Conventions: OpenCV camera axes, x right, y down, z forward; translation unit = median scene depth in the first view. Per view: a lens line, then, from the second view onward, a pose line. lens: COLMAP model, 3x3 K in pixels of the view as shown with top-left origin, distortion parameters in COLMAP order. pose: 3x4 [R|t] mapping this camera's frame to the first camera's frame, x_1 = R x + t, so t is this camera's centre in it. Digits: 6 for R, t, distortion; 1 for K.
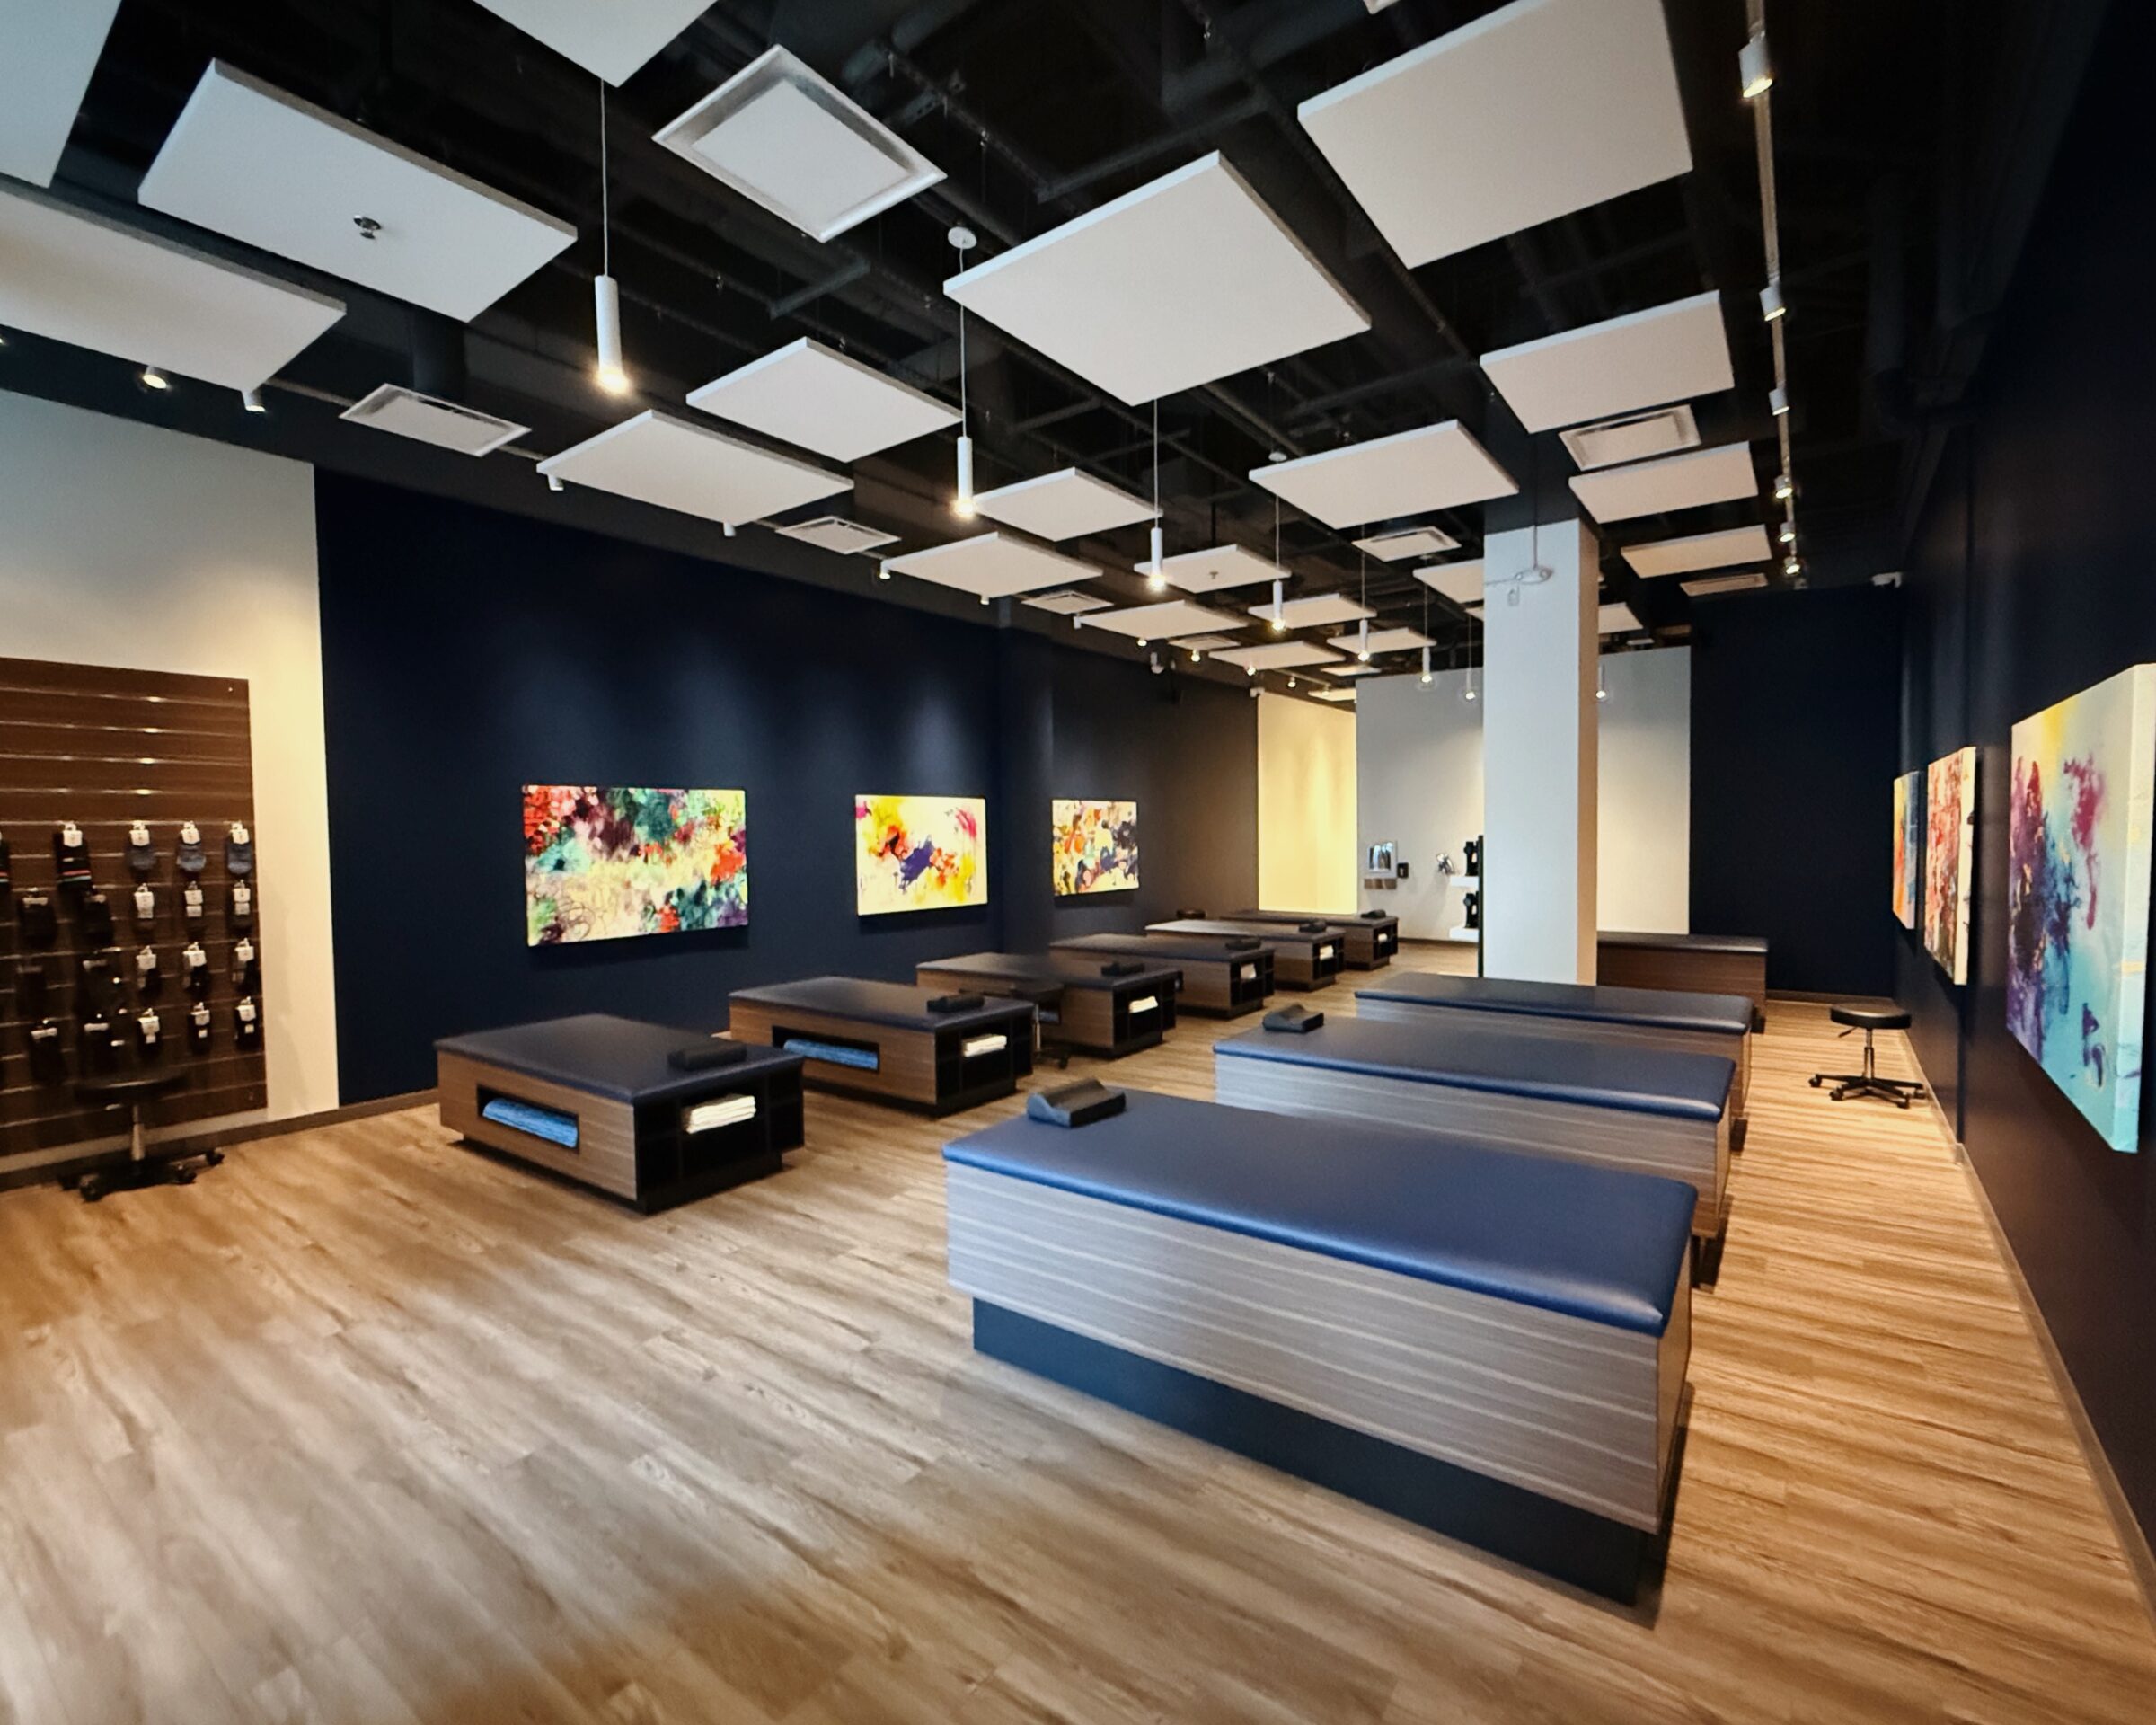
lens RADIAL K [[974.8, 0, 1155.3], [0, 974.8, 860.7], [0, 0, 1]] dist [0.001820, 0.000093]
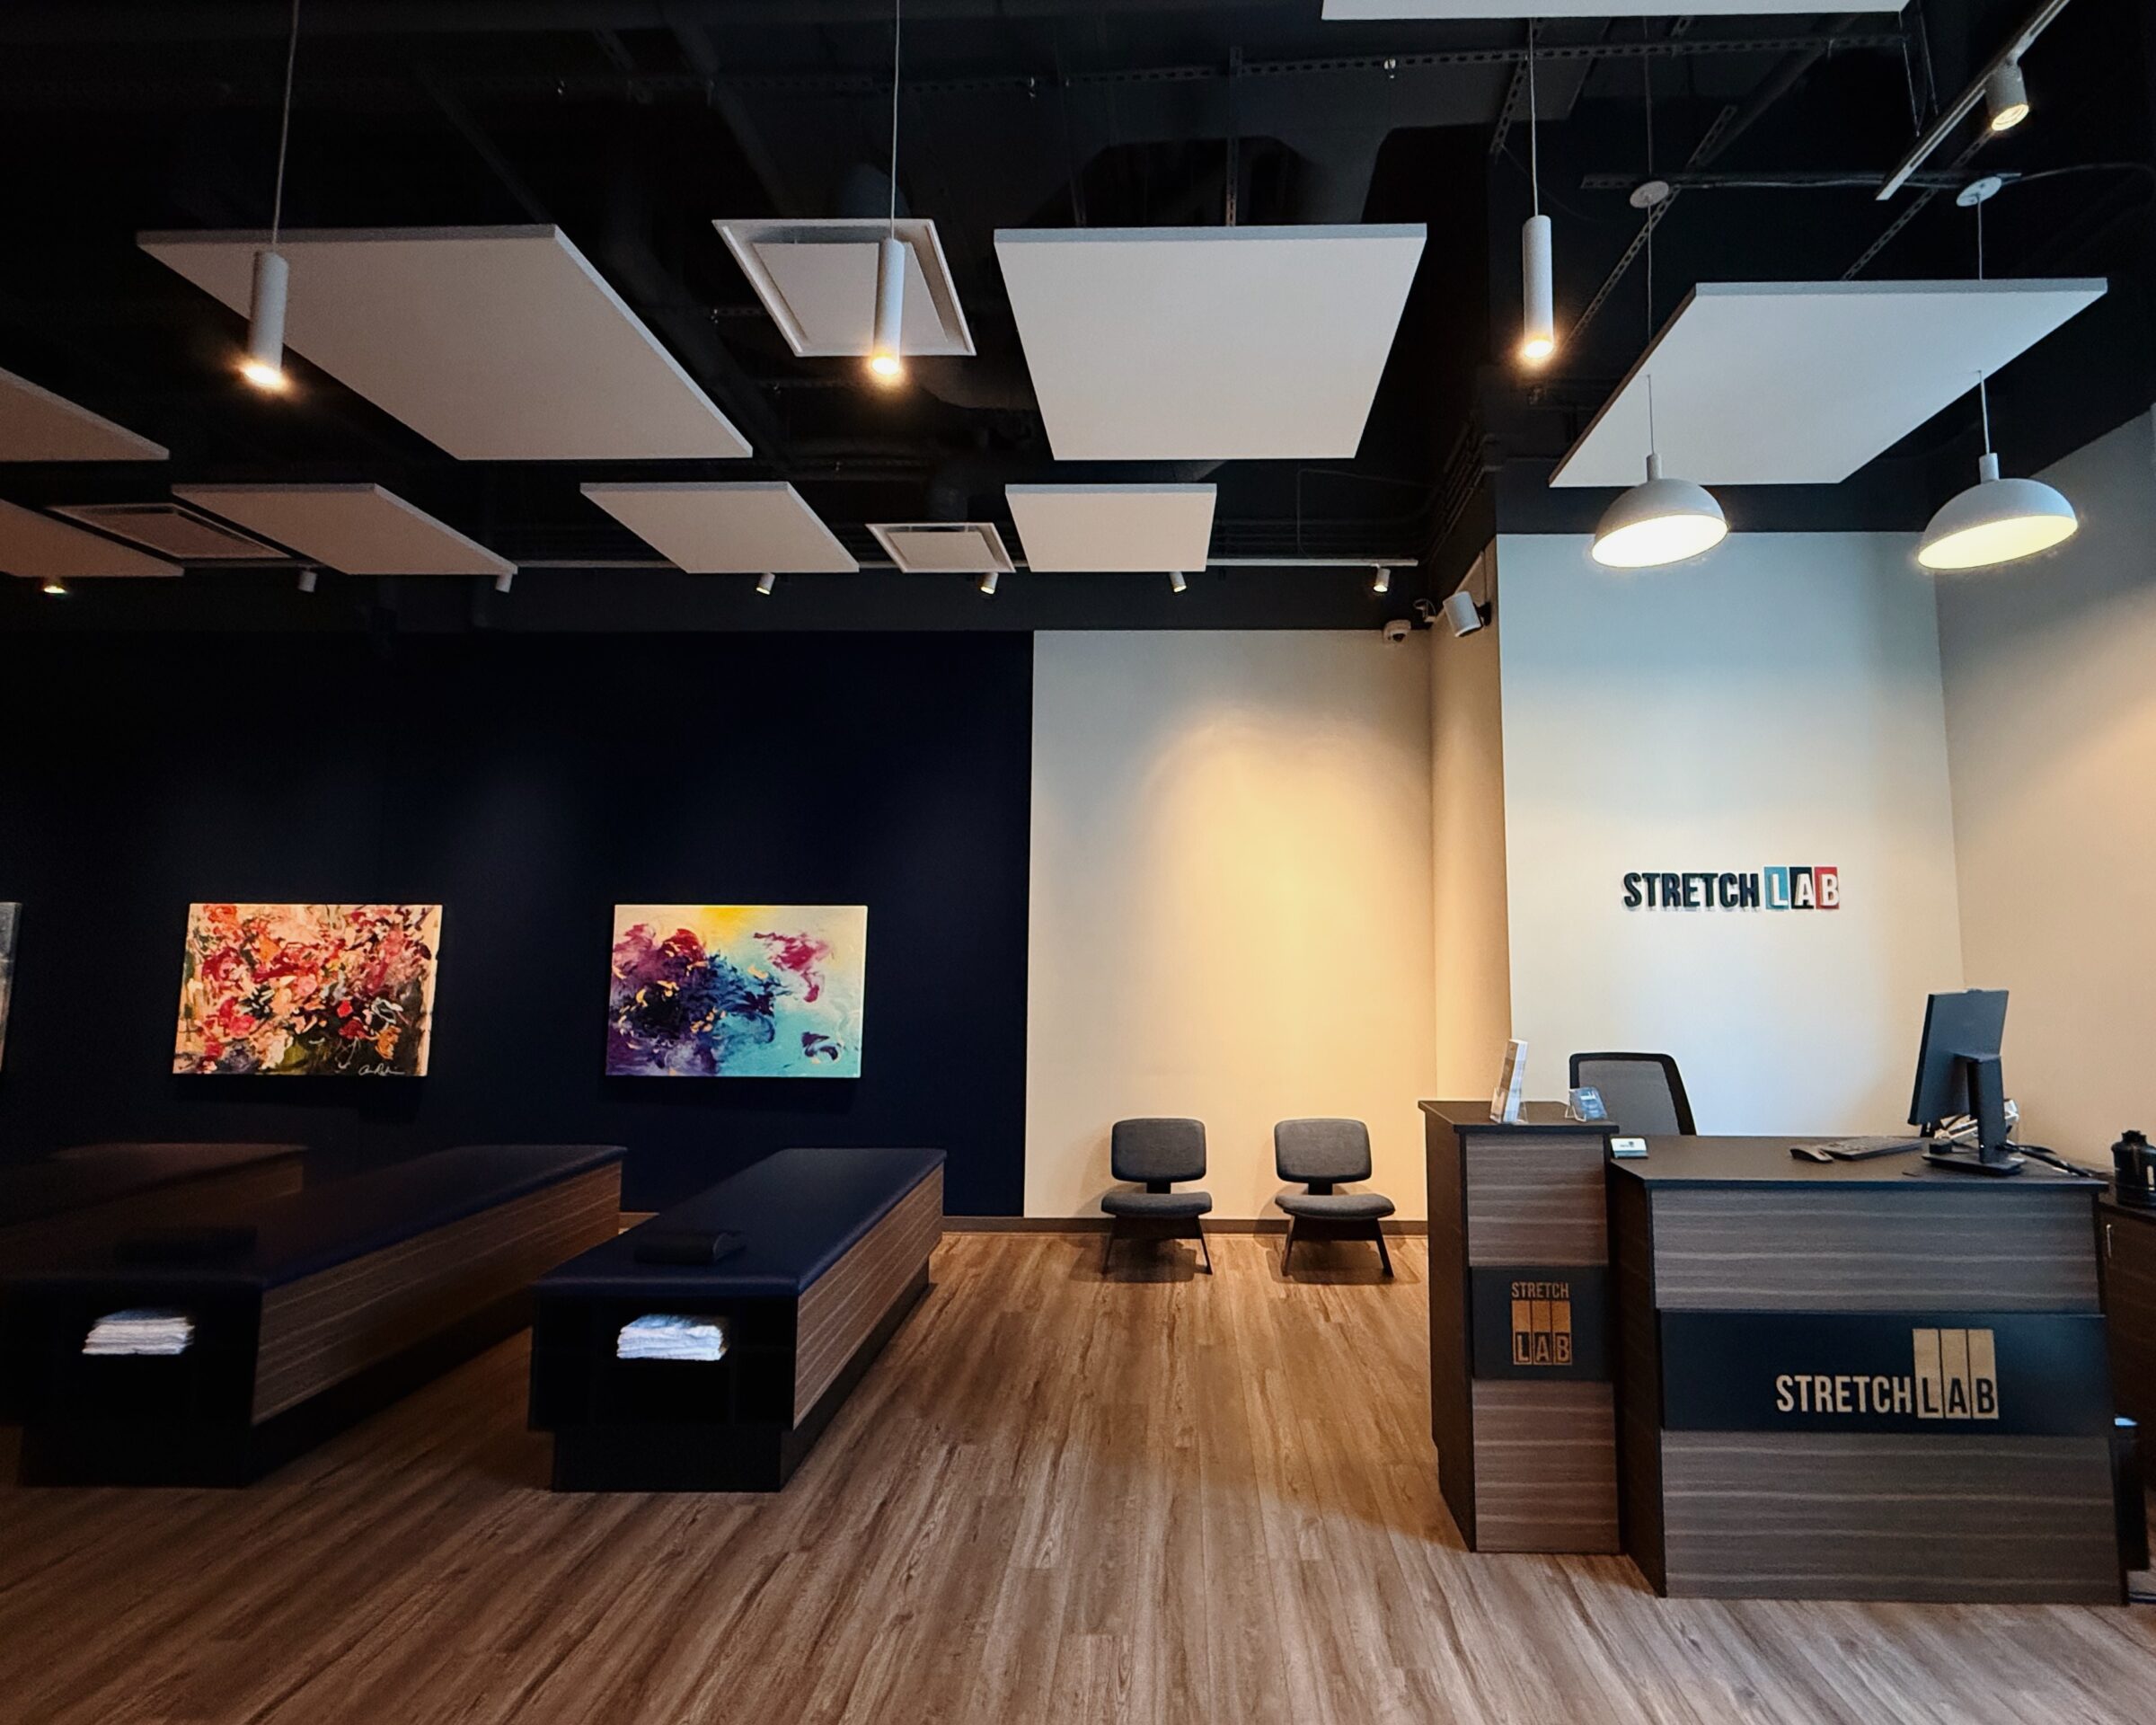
lens RADIAL K [[974.8, 0, 1155.3], [0, 974.8, 860.7], [0, 0, 1]] dist [0.001820, 0.000093]
pose [[-0.543955, 0.085698, 0.834727, -0.653777], [0.027058, 0.996045, -0.084627, -0.022420], [-0.838678, -0.023447, -0.544123, 0.632861]]
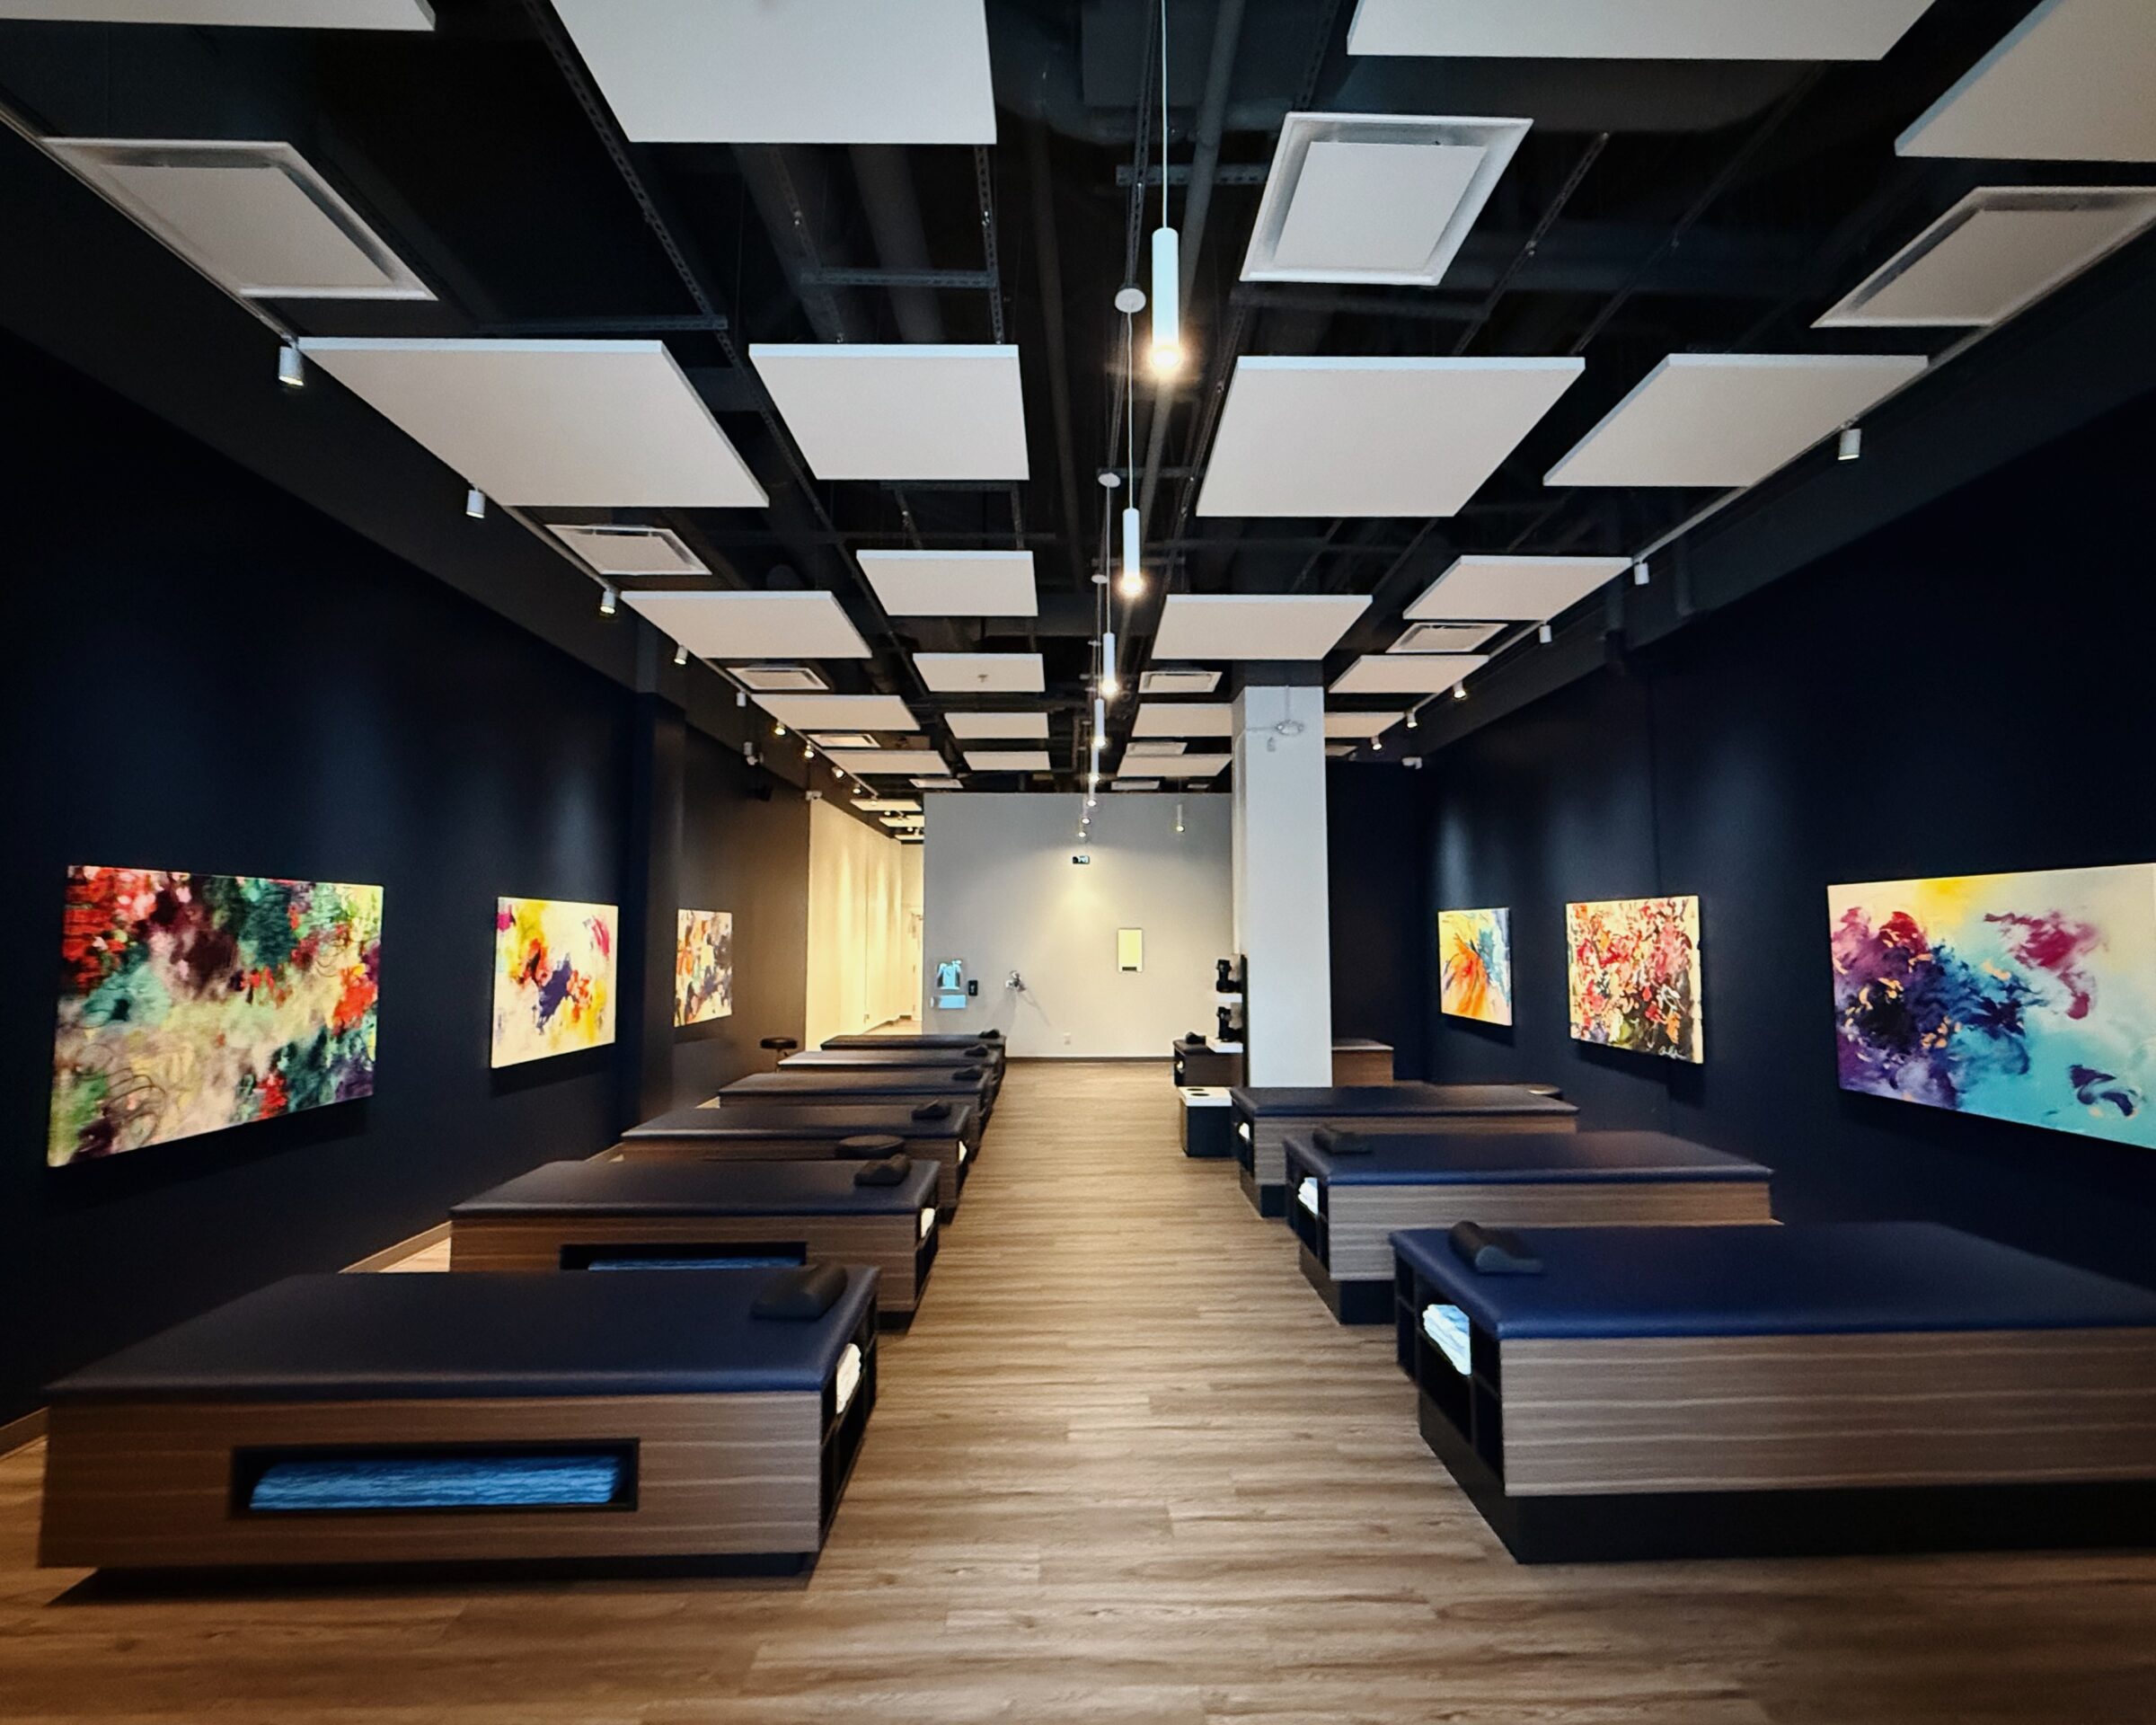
lens RADIAL K [[991.7, 0, 1094.6], [0, 991.7, 862.4], [0, 0, 1]] dist [-0.000312, -0.000045]
pose [[0.811162, 0.053815, 0.582340, -0.529041], [0.012298, 0.993967, -0.108984, -0.011679], [-0.584692, 0.095565, 0.805607, 0.234394]]
